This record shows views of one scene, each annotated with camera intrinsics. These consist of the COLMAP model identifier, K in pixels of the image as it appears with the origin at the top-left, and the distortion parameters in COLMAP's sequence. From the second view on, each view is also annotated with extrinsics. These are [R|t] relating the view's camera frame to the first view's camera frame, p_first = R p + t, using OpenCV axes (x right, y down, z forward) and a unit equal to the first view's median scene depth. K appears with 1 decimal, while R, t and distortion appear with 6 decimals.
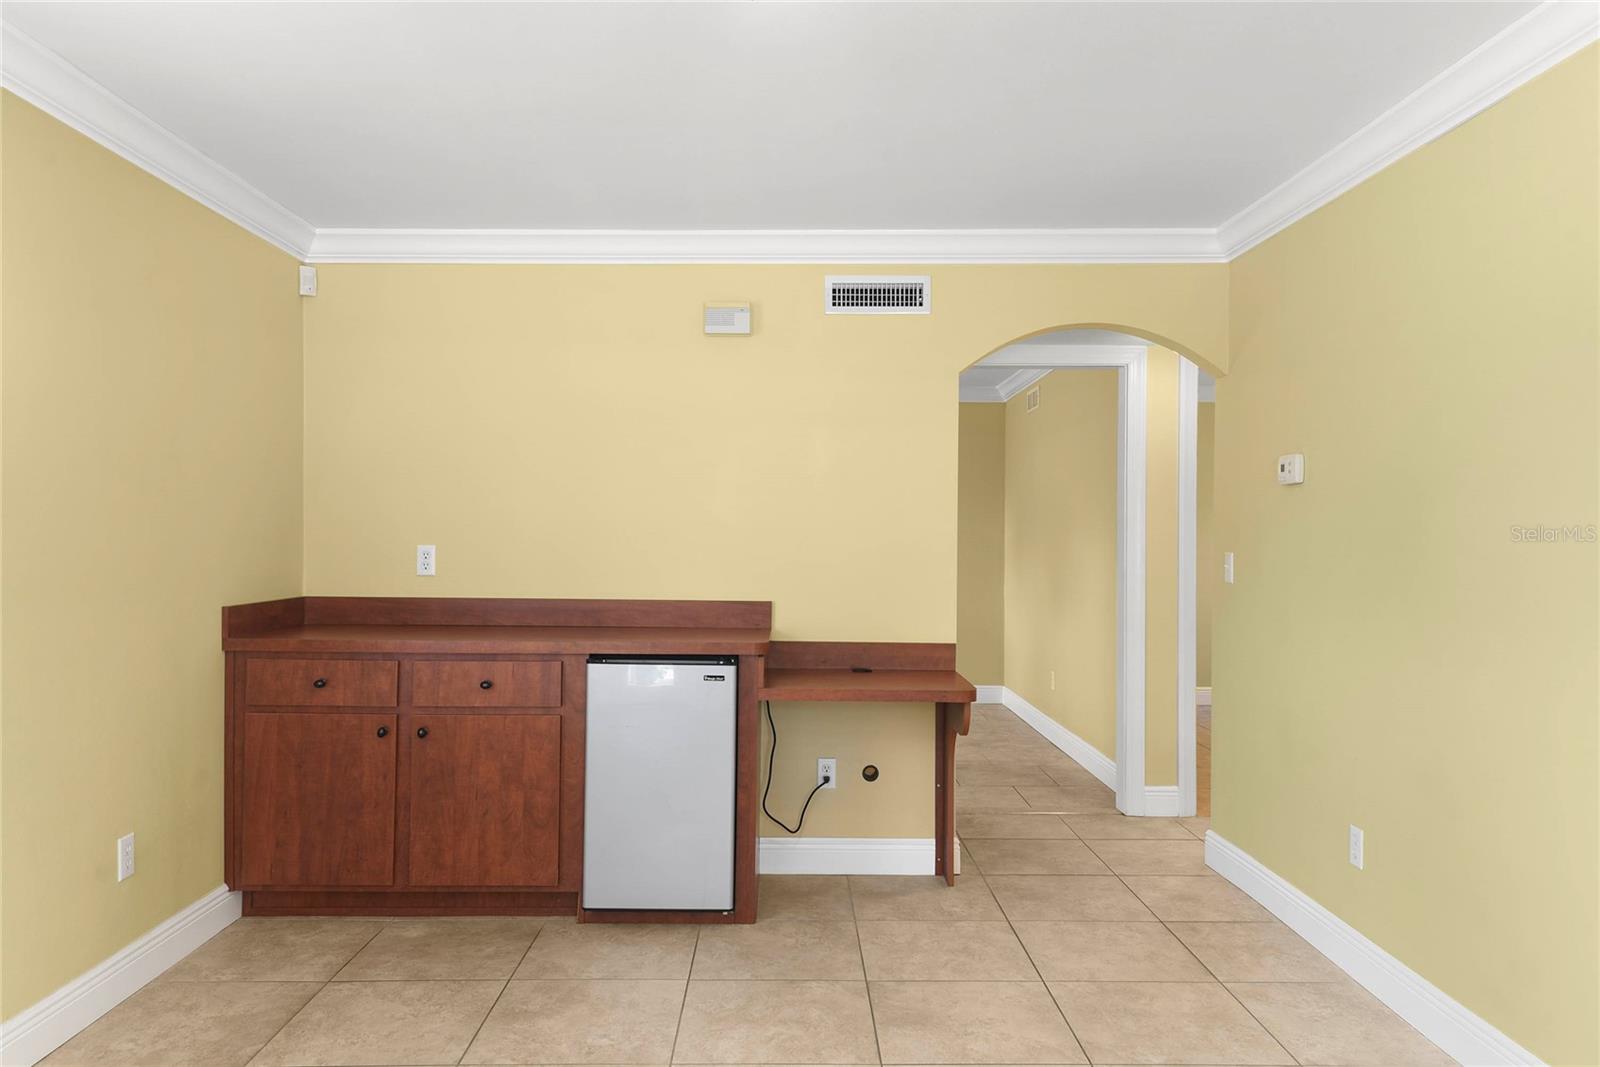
lens RADIAL K [[1127.3, 0, 802.2], [0, 1127.3, 526.8], [0, 0, 1]] dist [0.017482, -0.008770]
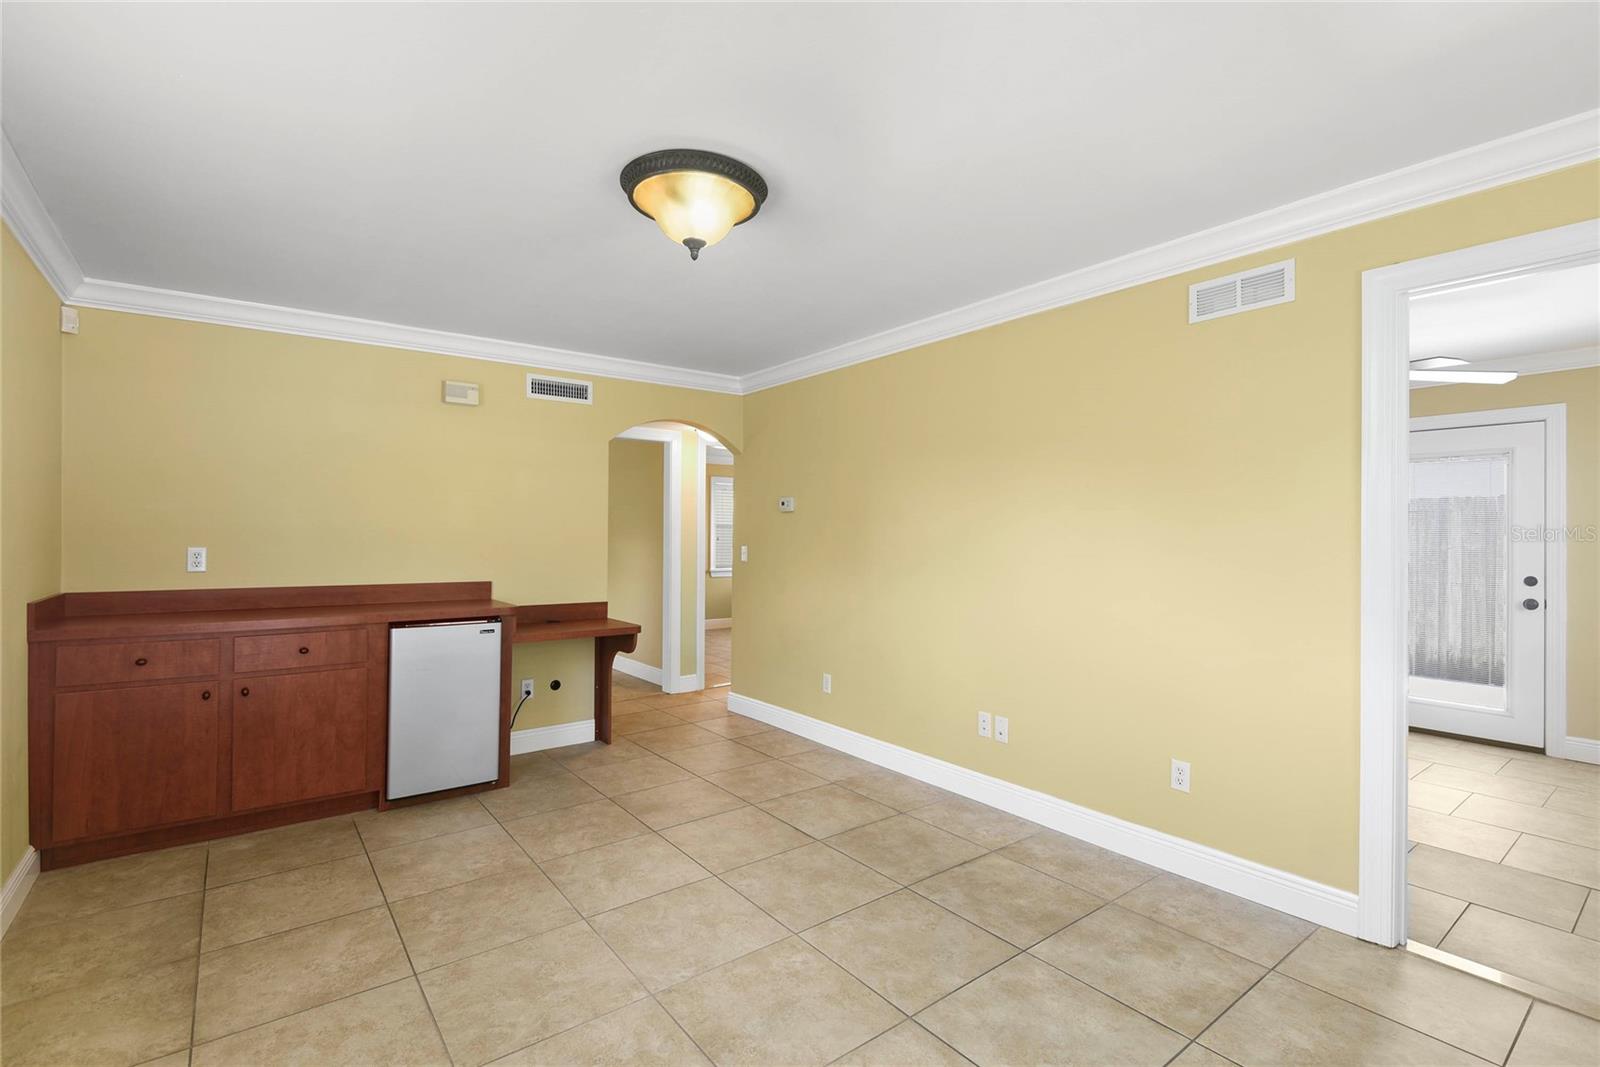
lens RADIAL K [[732.2, 0, 800.3], [0, 732.2, 532.6], [0, 0, 1]] dist [-0.012906, -0.005822]
pose [[0.788254, -0.000382, 0.615350, -0.343608], [-0.001275, 0.999997, 0.002253, -0.003071], [-0.615349, -0.002560, 0.788250, -0.043922]]
